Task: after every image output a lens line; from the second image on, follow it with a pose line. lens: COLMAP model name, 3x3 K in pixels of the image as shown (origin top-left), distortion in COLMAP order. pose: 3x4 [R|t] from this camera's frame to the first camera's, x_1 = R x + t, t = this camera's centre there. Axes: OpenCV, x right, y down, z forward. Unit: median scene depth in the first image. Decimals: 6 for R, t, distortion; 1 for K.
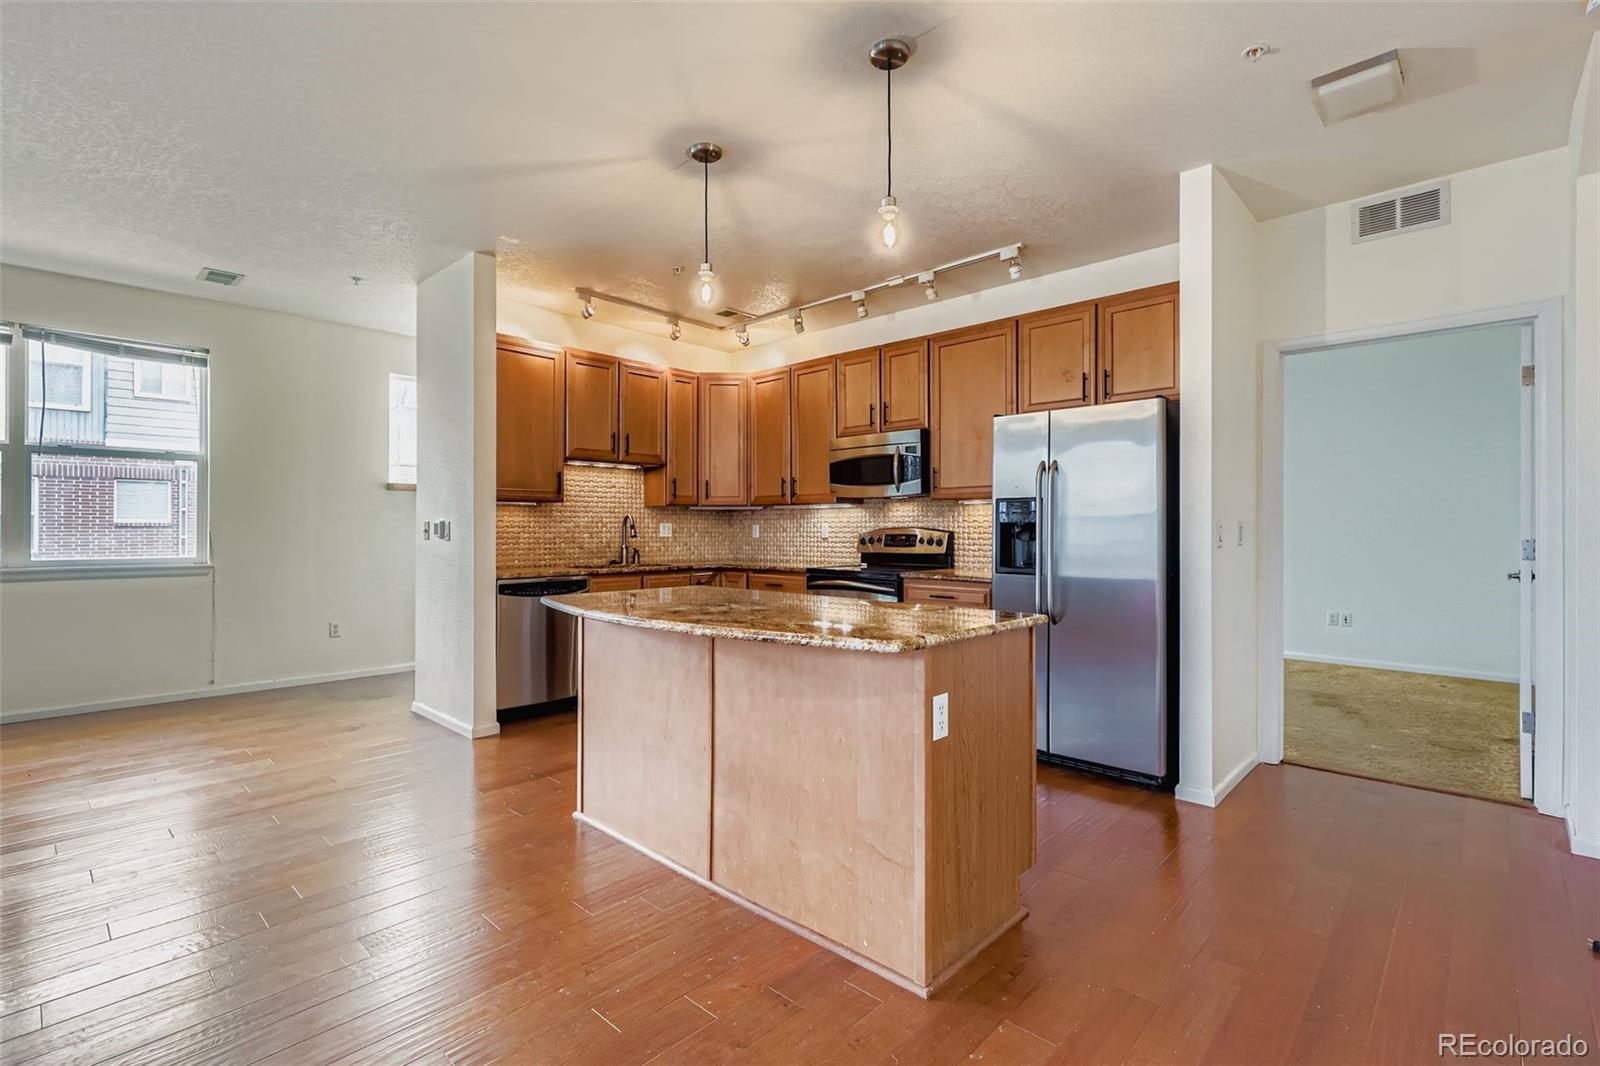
lens RADIAL K [[729.2, 0, 809.1], [0, 729.2, 521.0], [0, 0, 1]] dist [-0.003407, -0.000458]
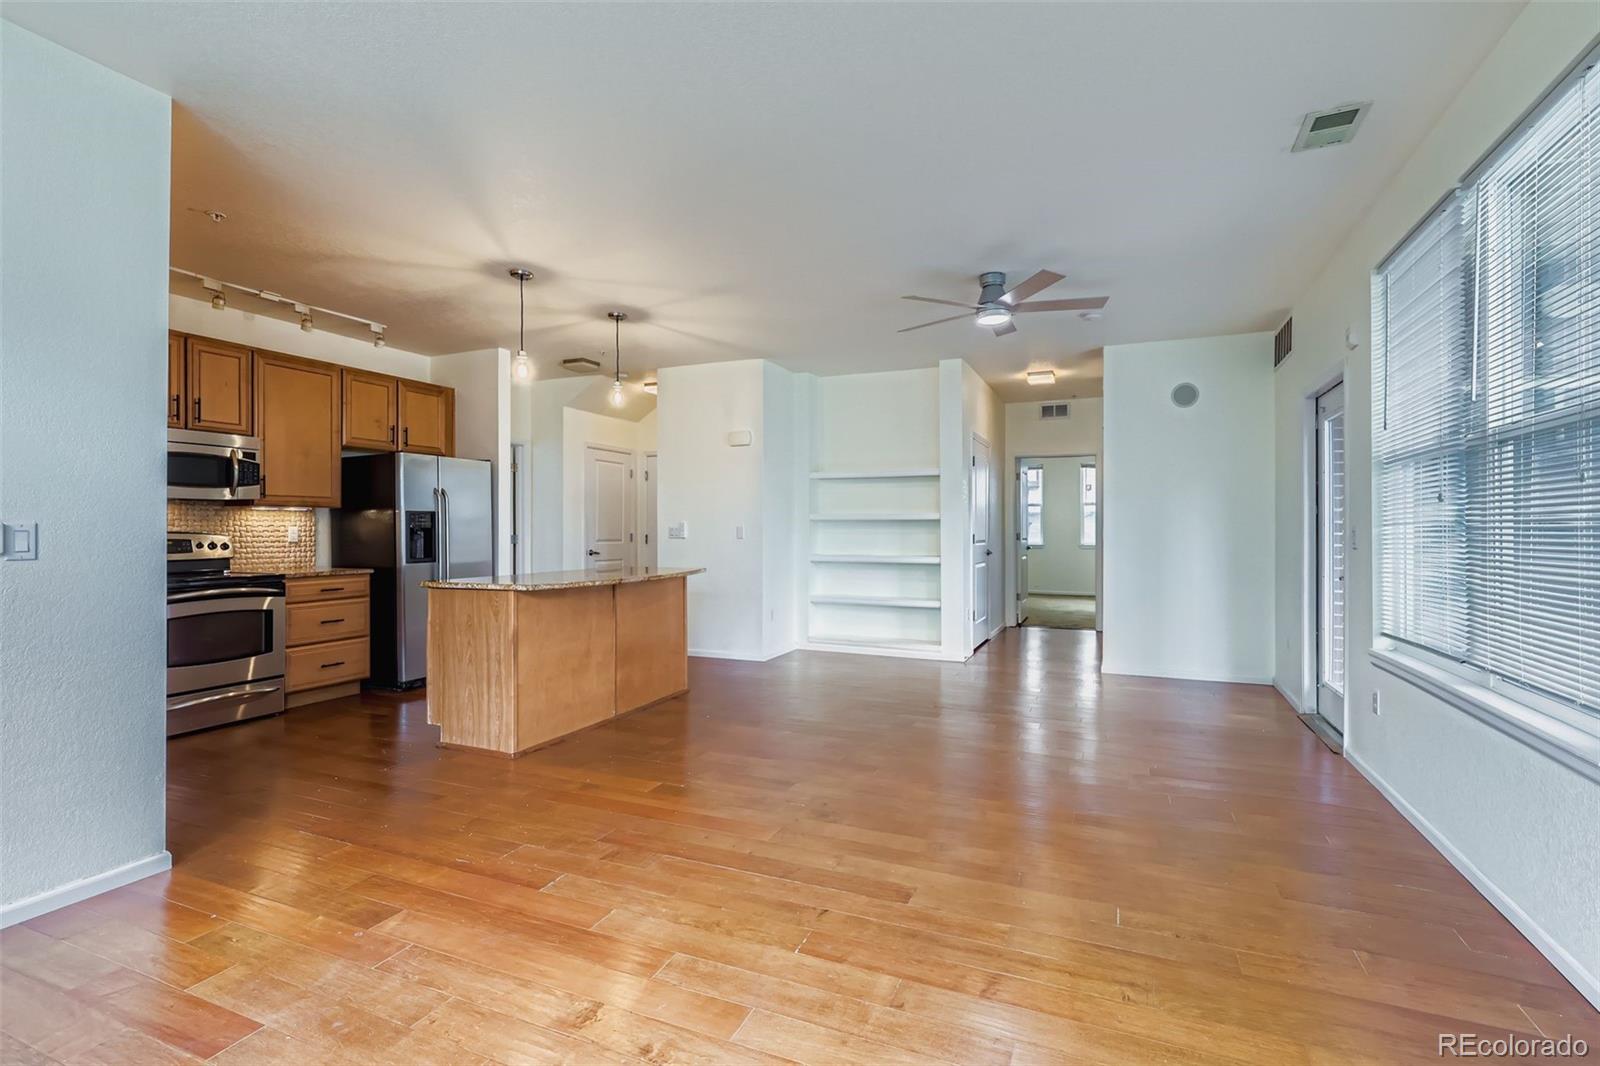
lens RADIAL K [[729.2, 0, 800.4], [0, 729.2, 531.6], [0, 0, 1]] dist [-0.003407, -0.000458]
pose [[-0.347414, -0.007602, 0.937681, -1.422510], [-0.010323, 0.999938, 0.004282, -0.004786], [-0.937655, -0.008192, -0.347471, 0.818722]]
